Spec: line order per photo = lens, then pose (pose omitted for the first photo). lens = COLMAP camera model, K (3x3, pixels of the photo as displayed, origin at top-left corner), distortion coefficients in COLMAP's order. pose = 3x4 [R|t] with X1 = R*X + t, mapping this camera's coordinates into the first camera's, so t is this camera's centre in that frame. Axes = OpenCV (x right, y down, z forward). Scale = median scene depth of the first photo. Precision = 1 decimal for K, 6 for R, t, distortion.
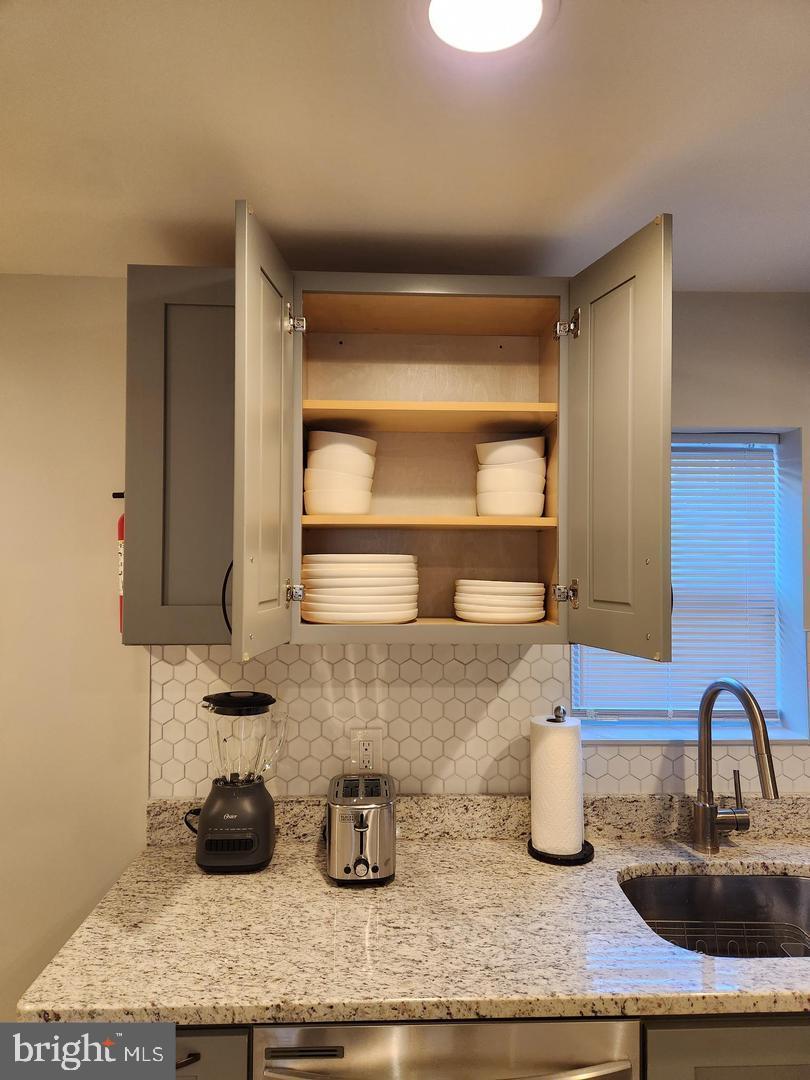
lens RADIAL K [[717.8, 0, 405.0], [0, 717.8, 540.0], [0, 0, 1]] dist [0.023625, -0.000355]
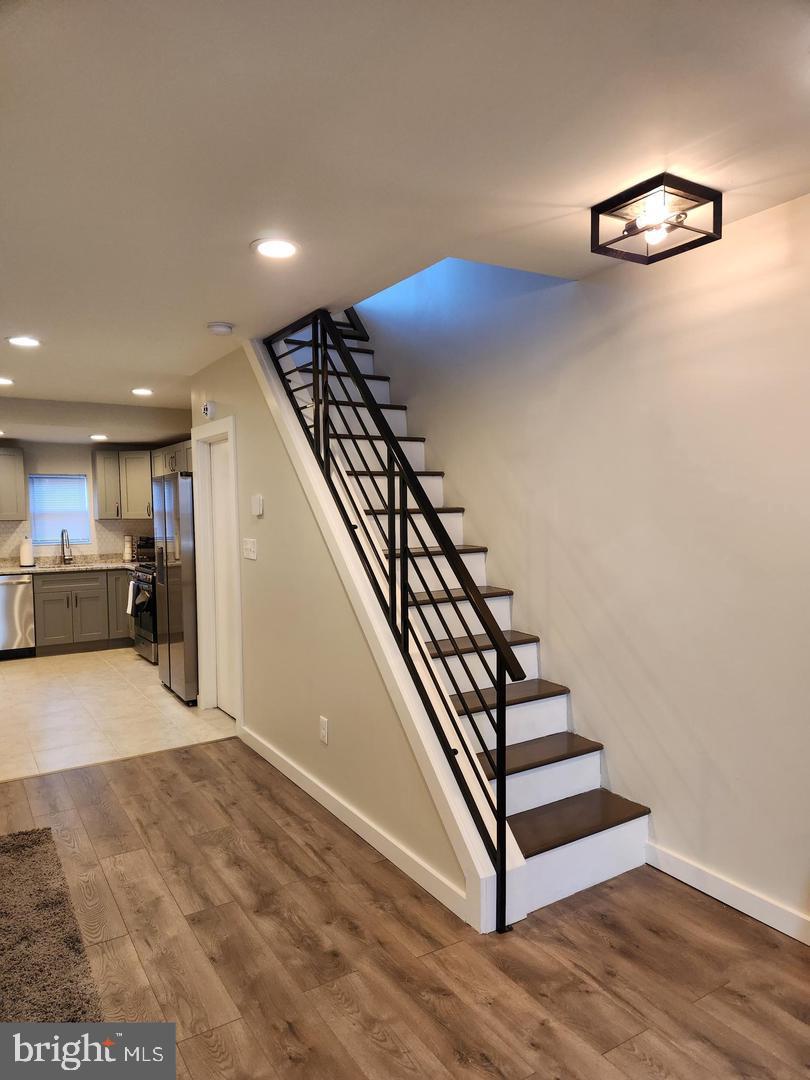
lens RADIAL K [[717.8, 0, 405.0], [0, 717.8, 540.0], [0, 0, 1]] dist [0.023625, -0.000355]
pose [[0.856573, -0.039038, 0.514547, -0.086628], [0.003045, 0.997499, 0.070610, -0.059953], [-0.516016, -0.058916, 0.854550, -3.996033]]
